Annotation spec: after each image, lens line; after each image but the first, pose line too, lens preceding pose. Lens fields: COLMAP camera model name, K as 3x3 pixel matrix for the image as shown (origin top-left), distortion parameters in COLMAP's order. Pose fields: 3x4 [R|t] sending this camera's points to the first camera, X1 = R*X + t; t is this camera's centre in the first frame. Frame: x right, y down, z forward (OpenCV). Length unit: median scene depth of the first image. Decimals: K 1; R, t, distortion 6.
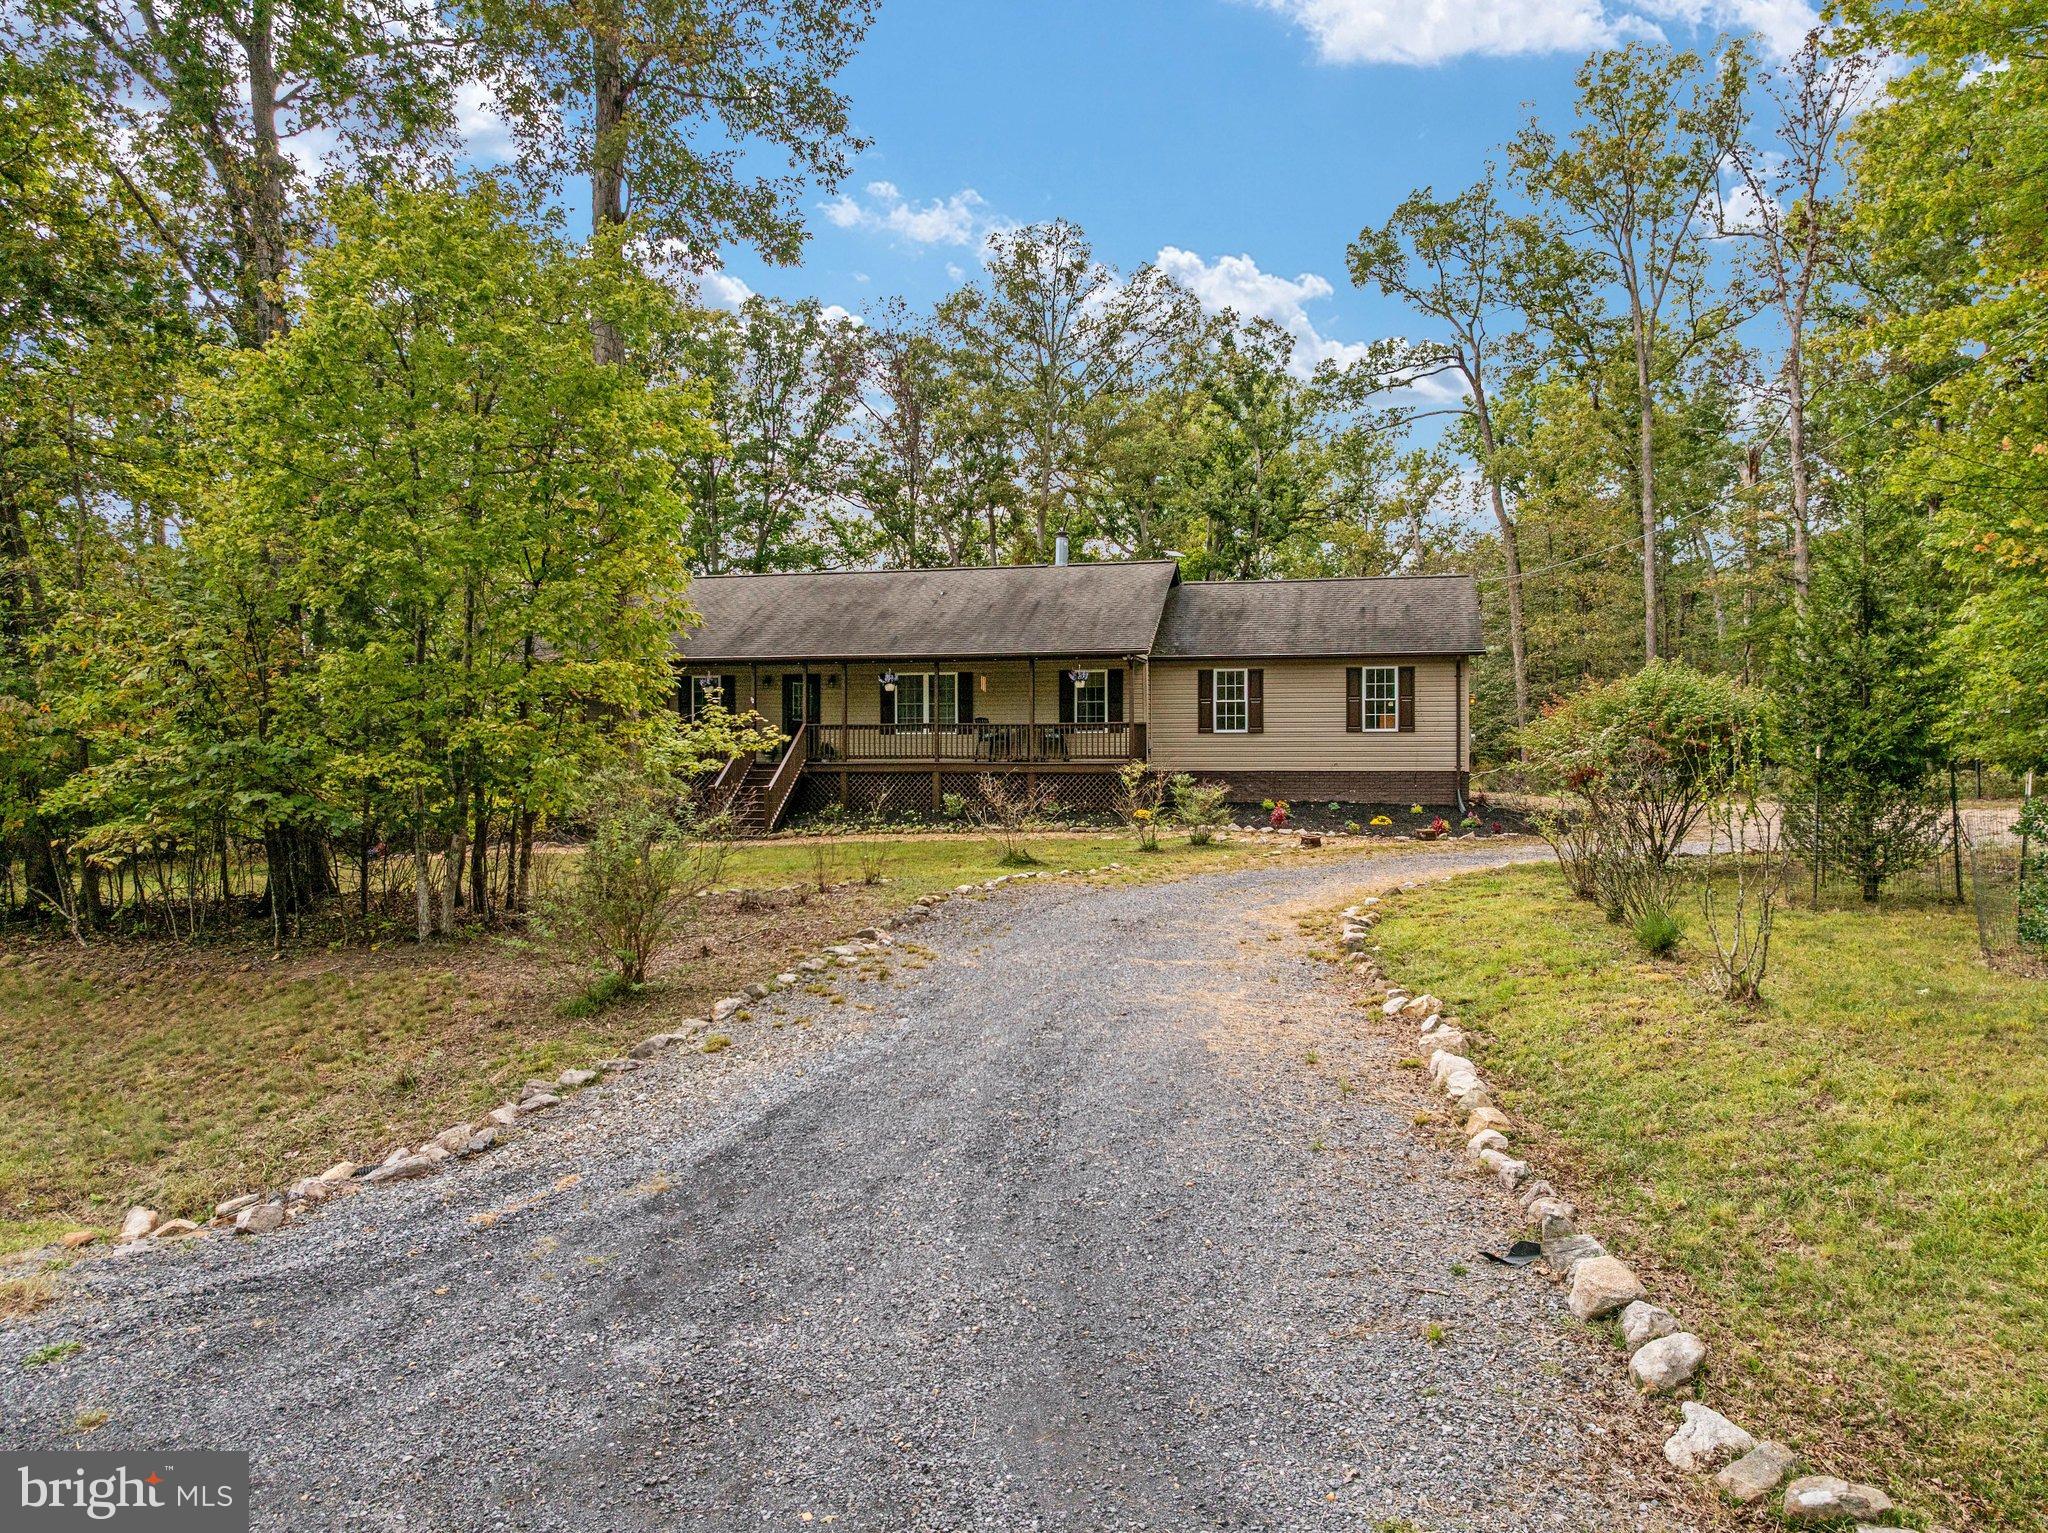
lens RADIAL K [[1463.0, 0, 1026.1], [0, 1463.0, 762.2], [0, 0, 1]] dist [-0.037738, 0.007865]
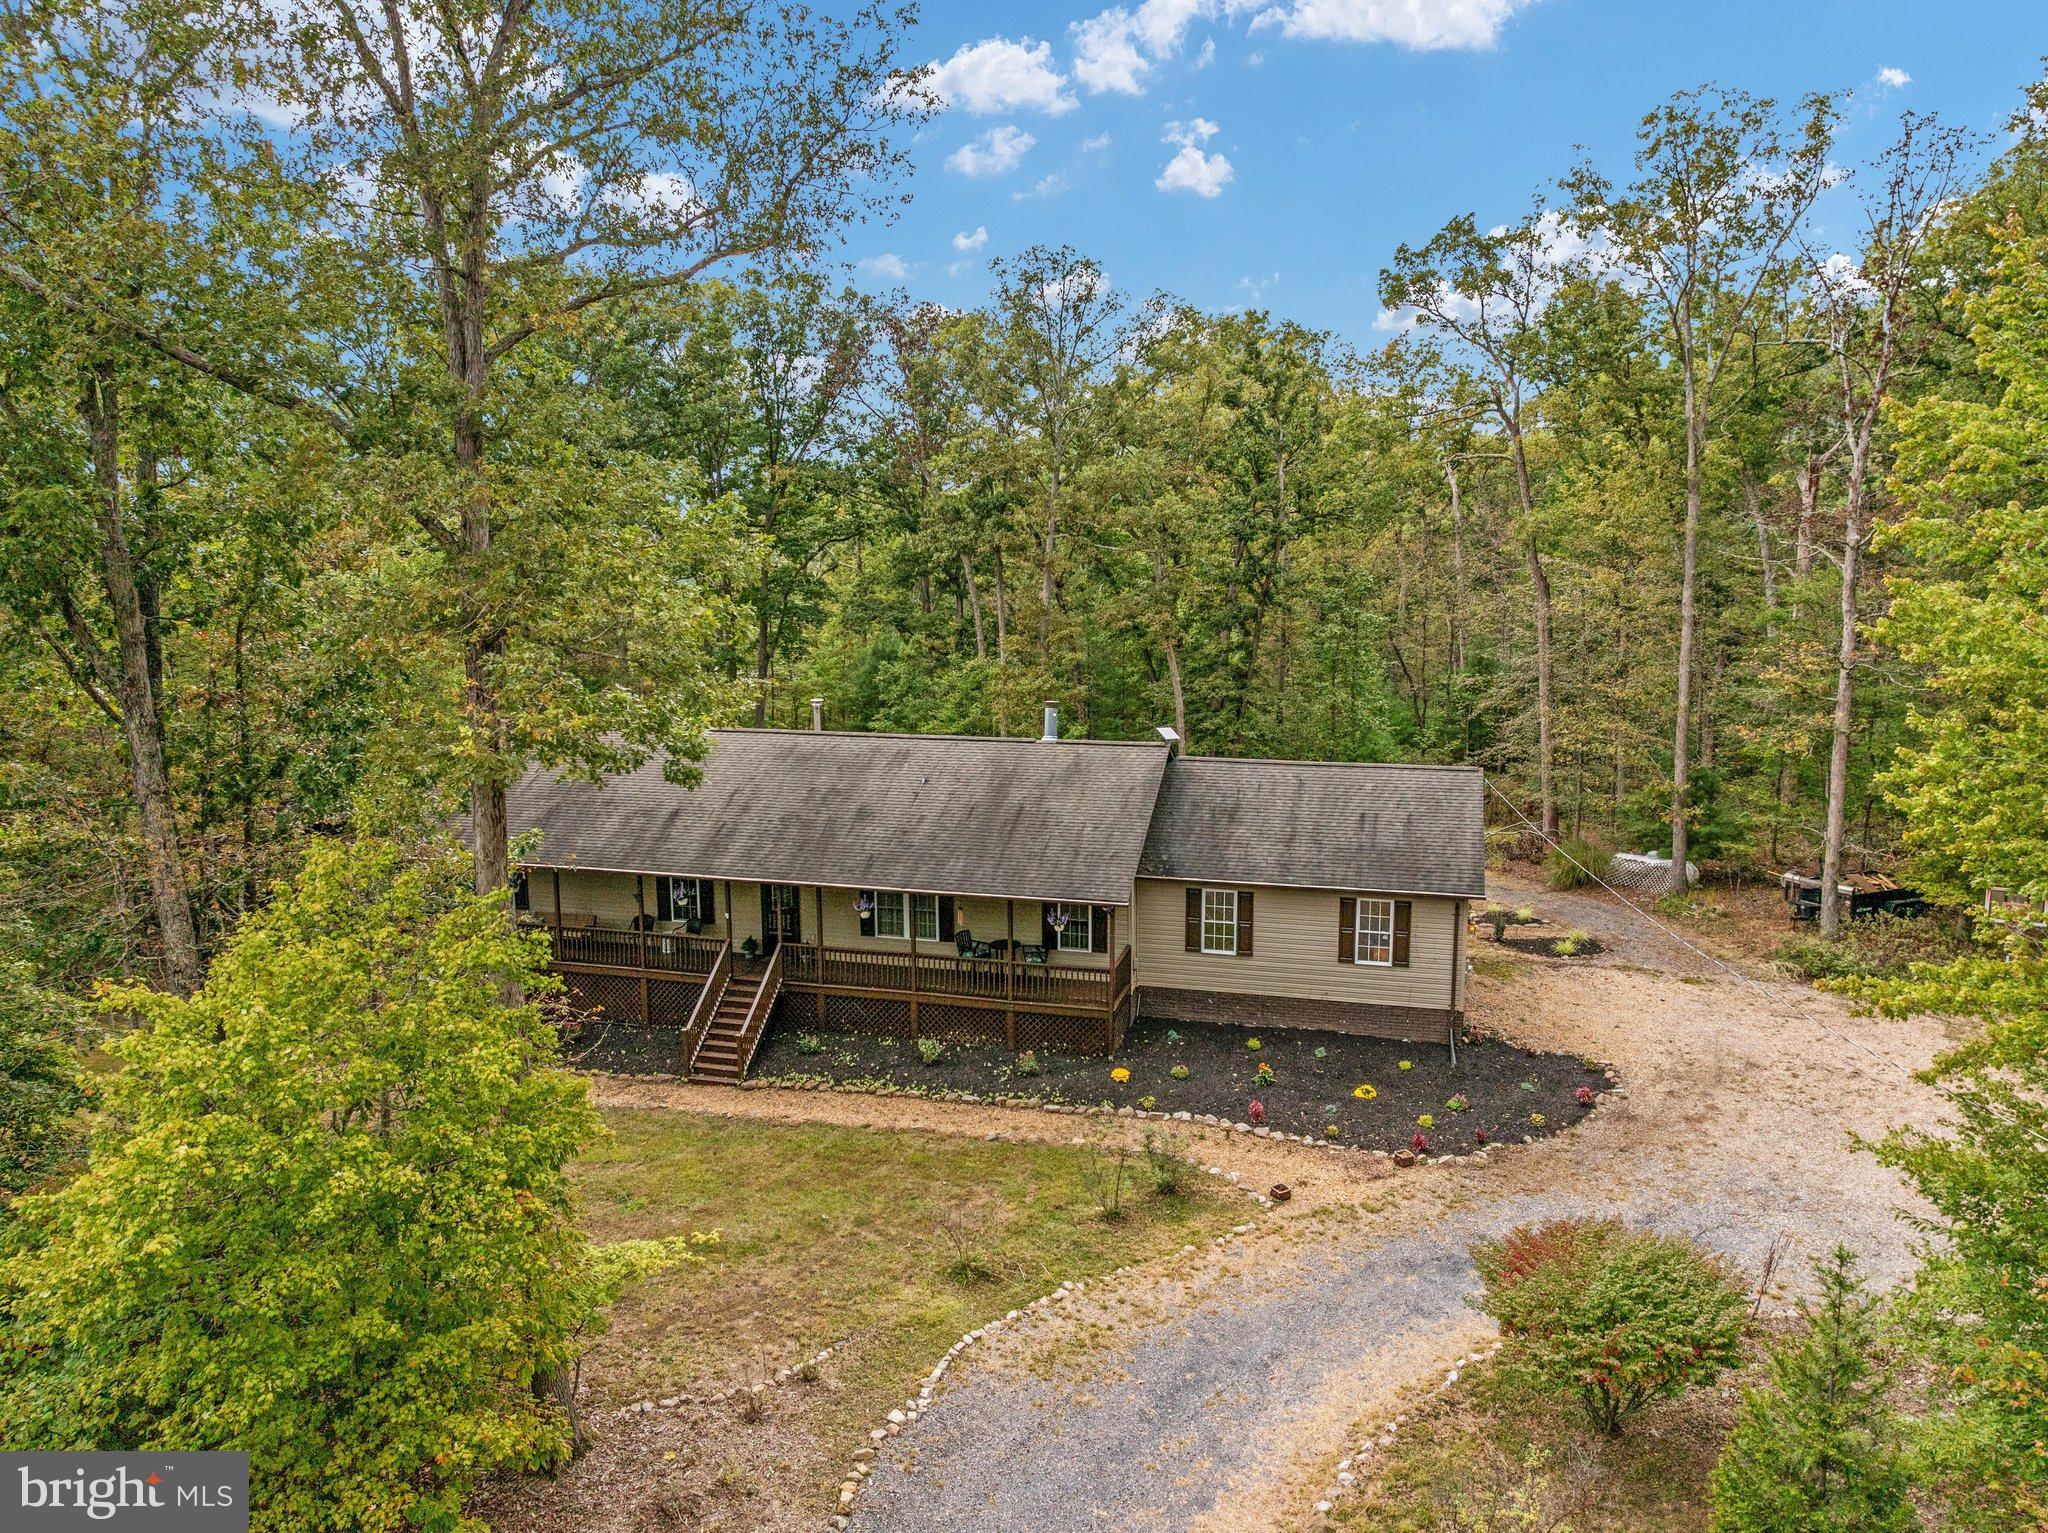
lens RADIAL K [[1463.0, 0, 1023.4], [0, 1463.0, 768.8], [0, 0, 1]] dist [-0.037738, 0.007865]
pose [[0.999520, 0.005449, -0.030513, 0.039701], [-0.000676, 0.988025, 0.154292, -0.291264], [0.030988, -0.154197, 0.987554, 0.060750]]
